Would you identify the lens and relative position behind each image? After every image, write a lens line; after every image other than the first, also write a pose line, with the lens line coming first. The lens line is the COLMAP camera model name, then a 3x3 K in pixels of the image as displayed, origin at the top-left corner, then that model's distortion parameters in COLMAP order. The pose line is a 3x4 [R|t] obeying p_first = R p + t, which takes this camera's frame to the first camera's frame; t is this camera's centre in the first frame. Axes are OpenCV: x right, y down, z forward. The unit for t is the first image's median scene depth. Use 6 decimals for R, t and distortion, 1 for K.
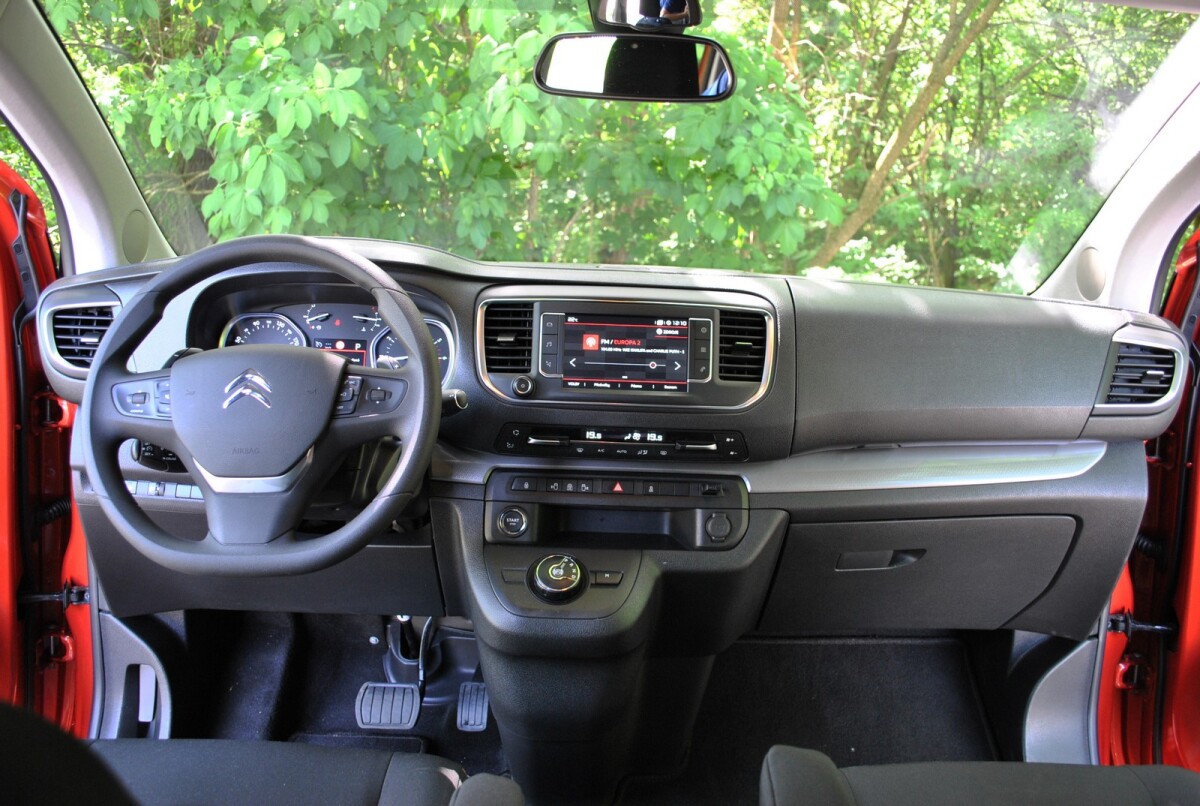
lens RADIAL K [[943.6, 0, 592.7], [0, 943.6, 402.9], [0, 0, 1]] dist [-0.080147, 0.008891]
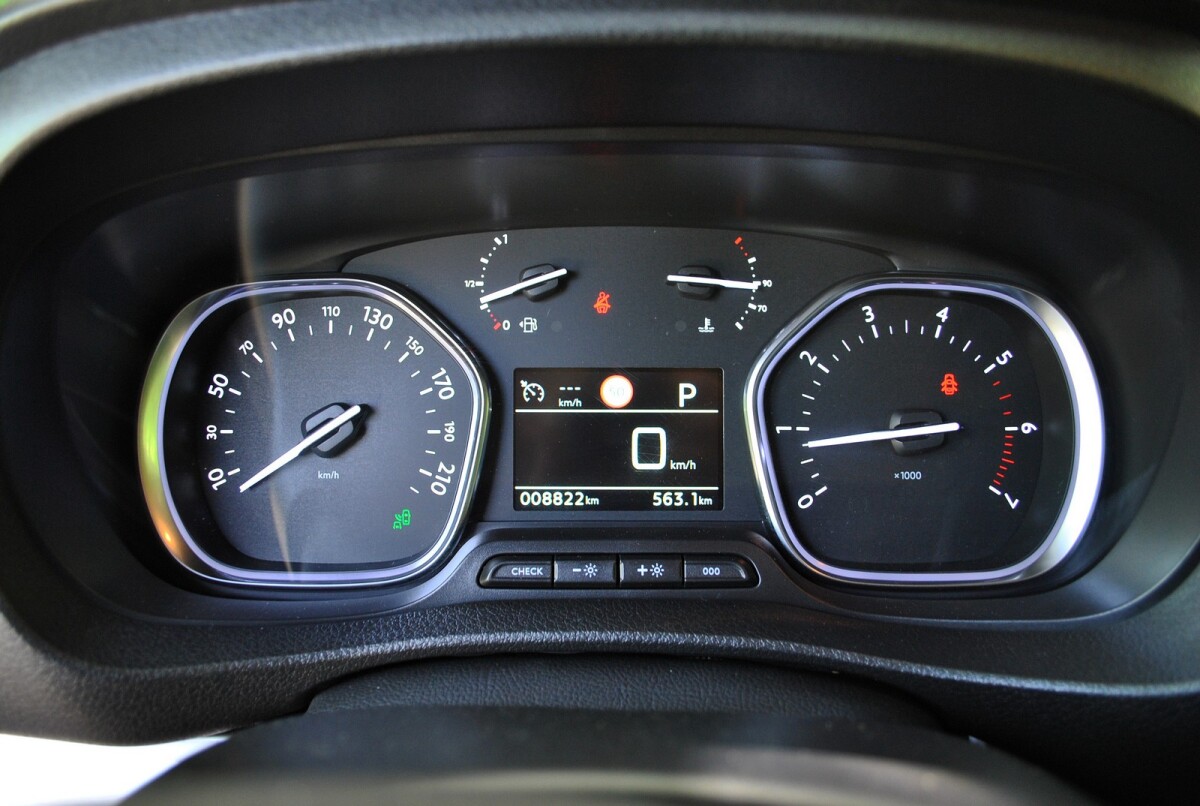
lens RADIAL K [[943.6, 0, 600.2], [0, 943.6, 402.6], [0, 0, 1]] dist [-0.080147, 0.008891]
pose [[0.998396, -0.036594, -0.043208, -0.273945], [0.039913, 0.996104, 0.078638, -0.082150], [0.040162, -0.080237, 0.995966, 0.776240]]
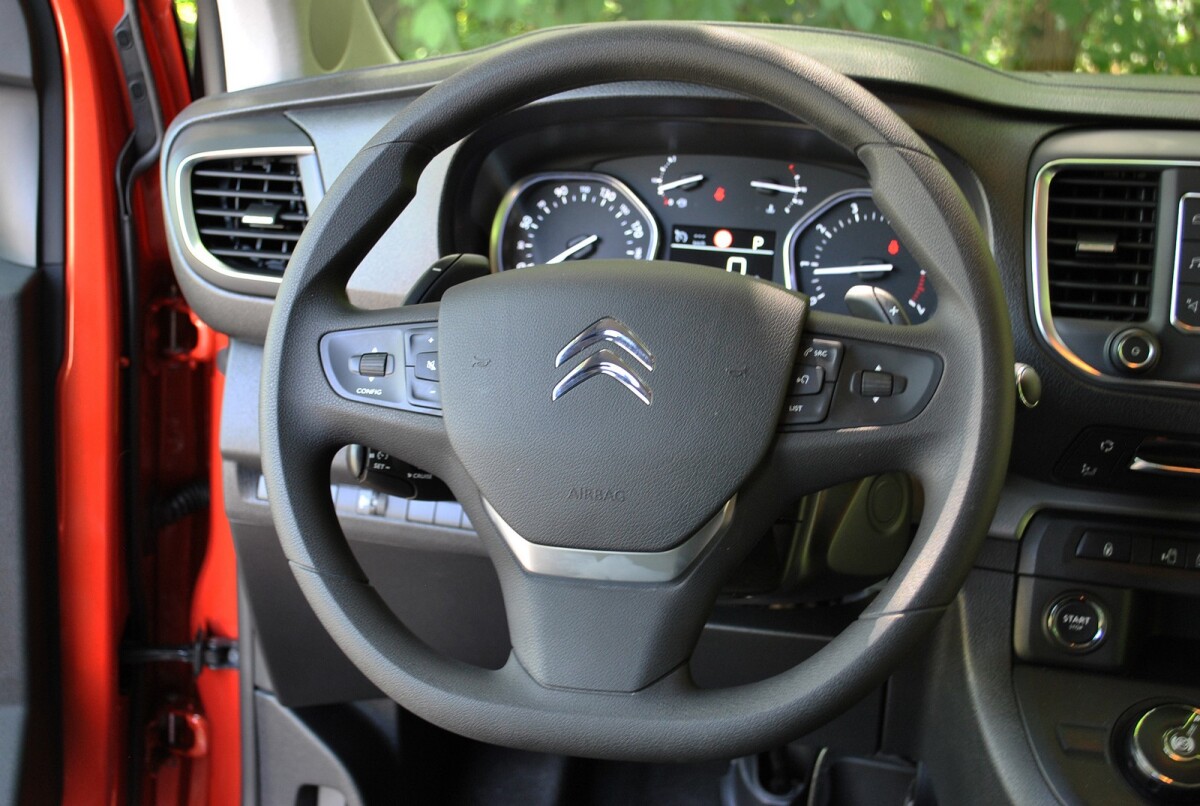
lens RADIAL K [[1491.1, 0, 598.7], [0, 1491.1, 406.8], [0, 0, 1]] dist [-0.050269, 0.000000]
pose [[0.971509, 0.053903, -0.230793, -0.150247], [-0.032323, 0.994829, 0.096286, -0.048810], [0.234790, -0.086083, 0.968227, 0.207344]]
